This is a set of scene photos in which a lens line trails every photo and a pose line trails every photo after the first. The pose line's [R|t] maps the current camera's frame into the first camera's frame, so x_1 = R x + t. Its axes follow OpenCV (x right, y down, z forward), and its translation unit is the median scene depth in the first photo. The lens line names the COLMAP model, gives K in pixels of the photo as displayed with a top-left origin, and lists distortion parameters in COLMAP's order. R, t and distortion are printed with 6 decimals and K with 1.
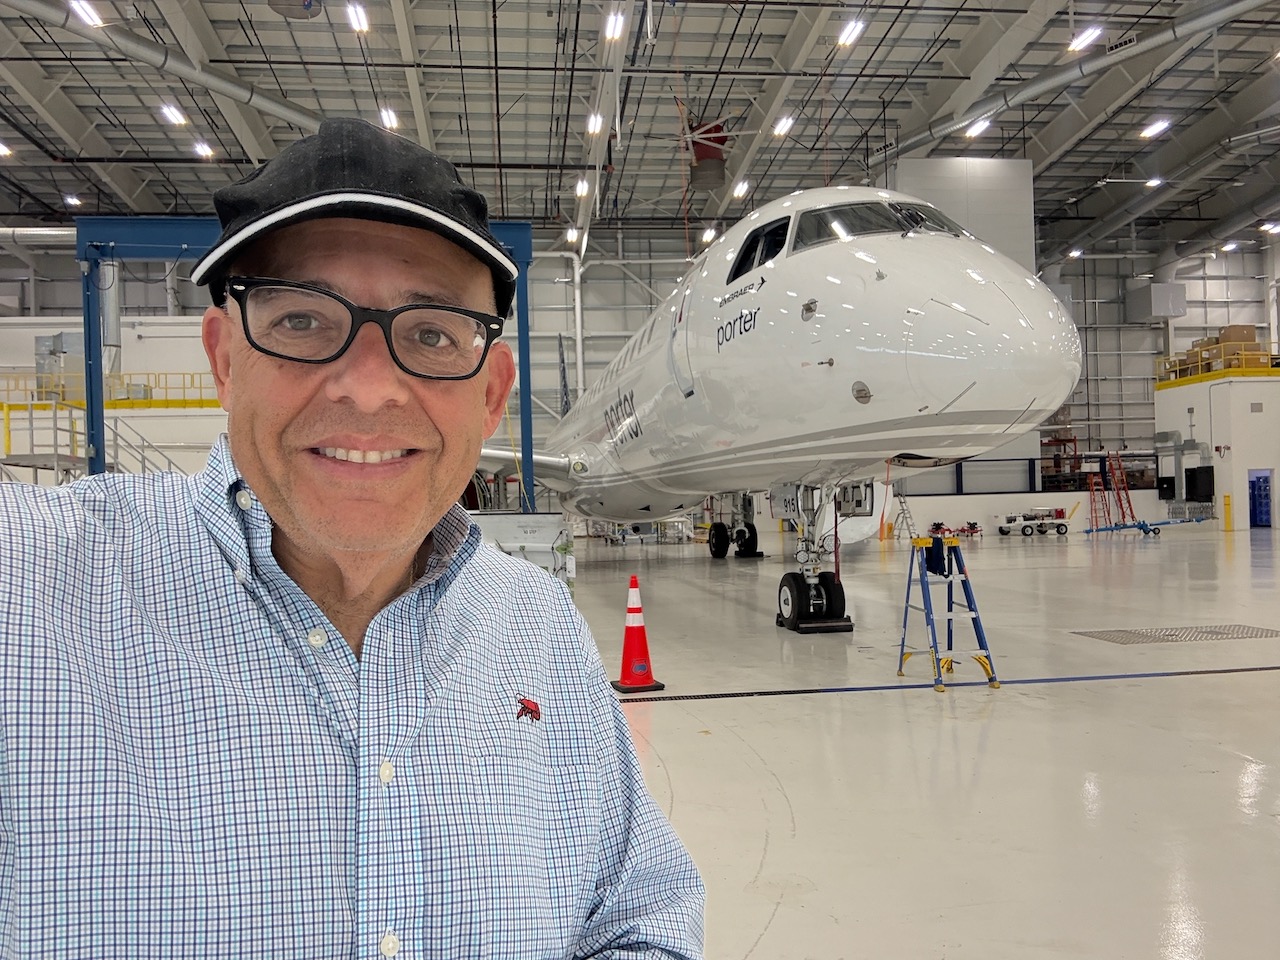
lens RADIAL K [[901.6, 0, 613.0], [0, 901.6, 506.2], [0, 0, 1]] dist [0.060987, -0.076254]
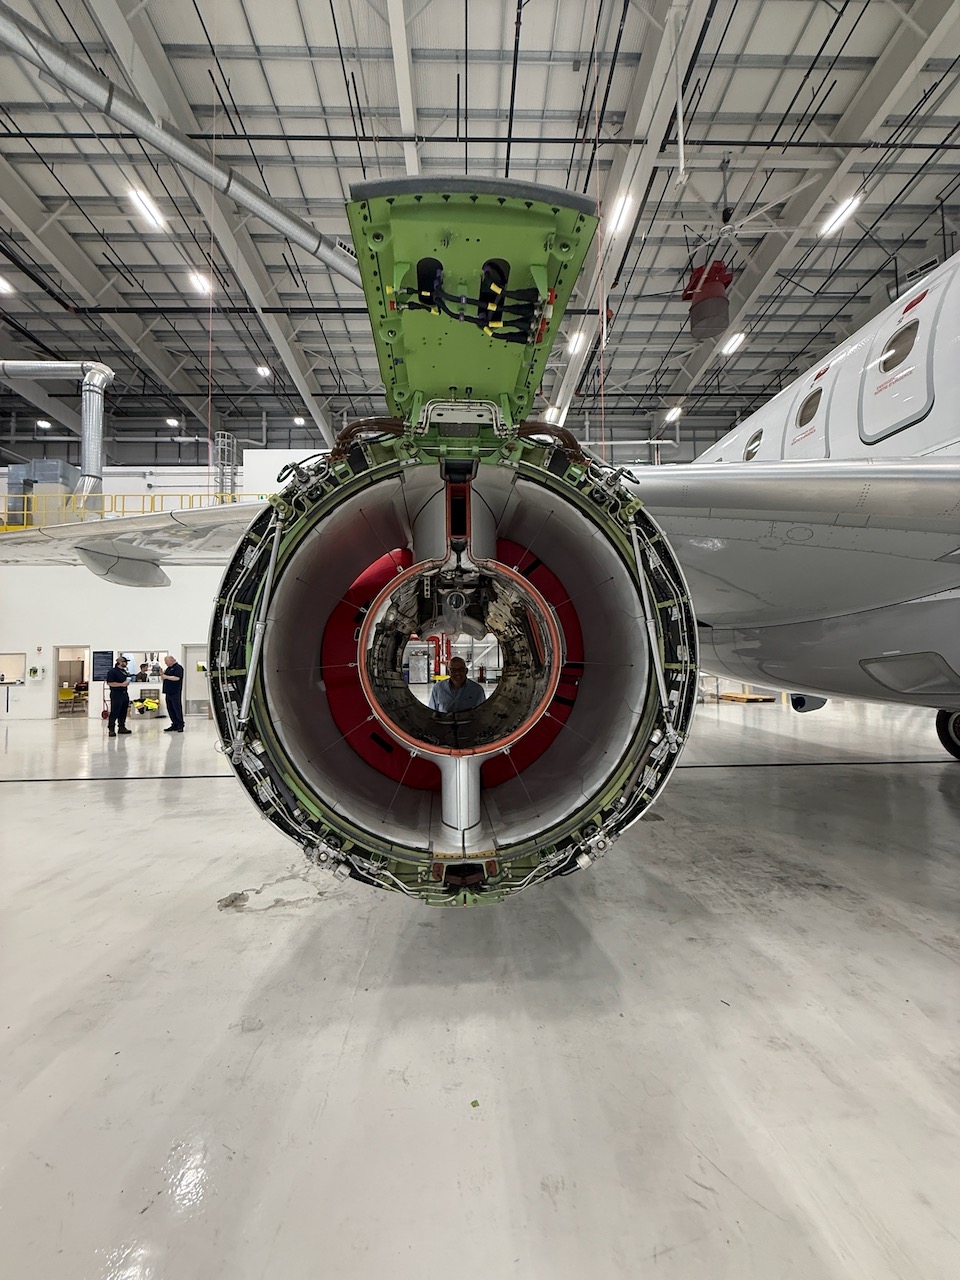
lens RADIAL K [[512.1, 0, 480.0], [0, 512.1, 640.0], [0, 0, 1]] dist [0.000232, 0.000030]
pose [[0.996334, 0.015600, -0.084119, -0.105716], [-0.017830, 0.999508, -0.025823, -0.002181], [0.083675, 0.027228, 0.996121, 0.522502]]
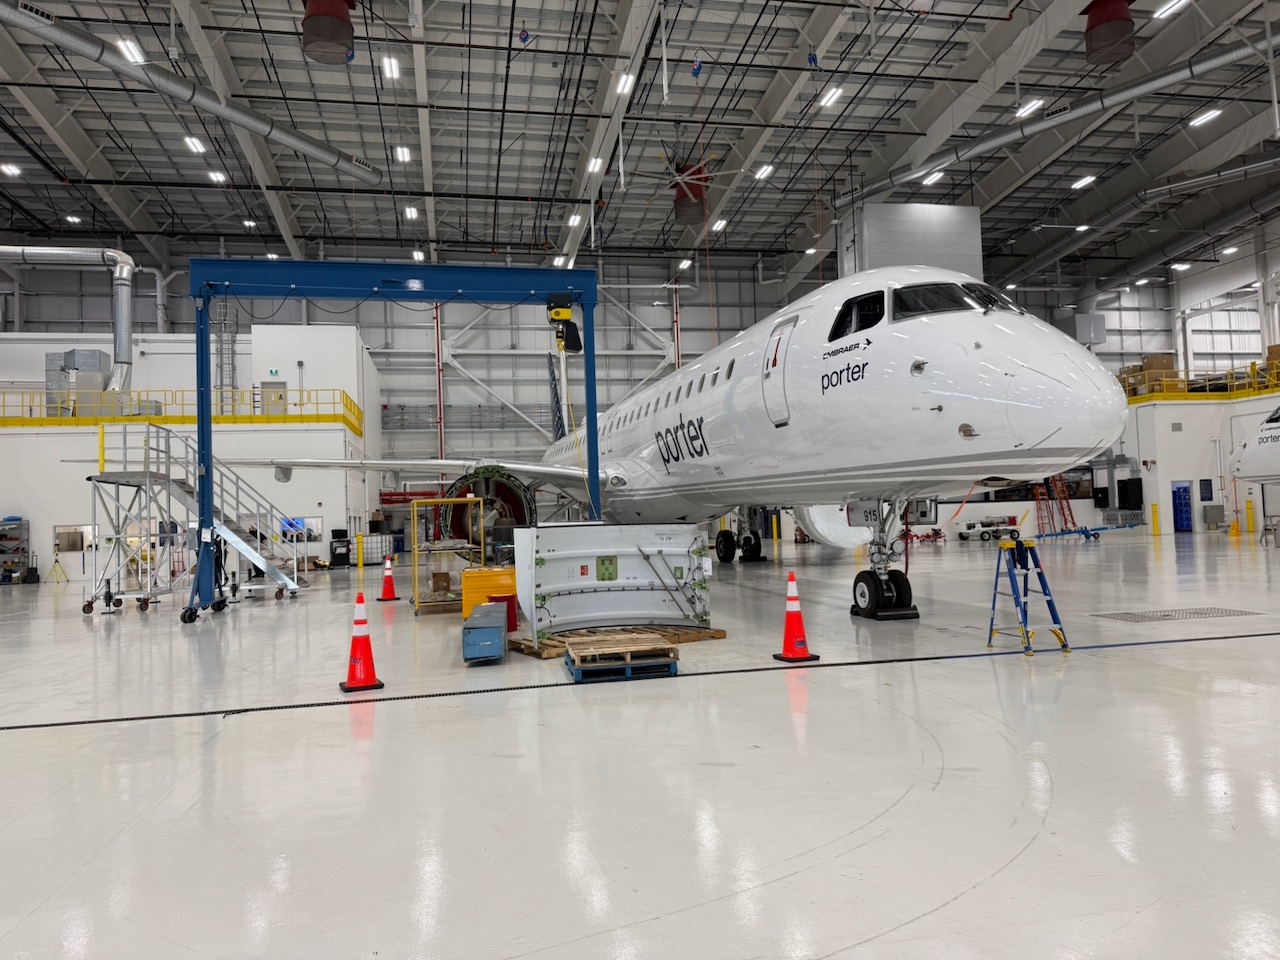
lens RADIAL K [[886.2, 0, 640.0], [0, 886.2, 480.0], [0, 0, 1]] dist [0.068496, -0.100597]
pose [[0.995747, -0.001783, 0.092109, -0.065131], [0.005432, 0.999210, -0.039377, -0.001077], [-0.091966, 0.039710, 0.994970, -0.052554]]
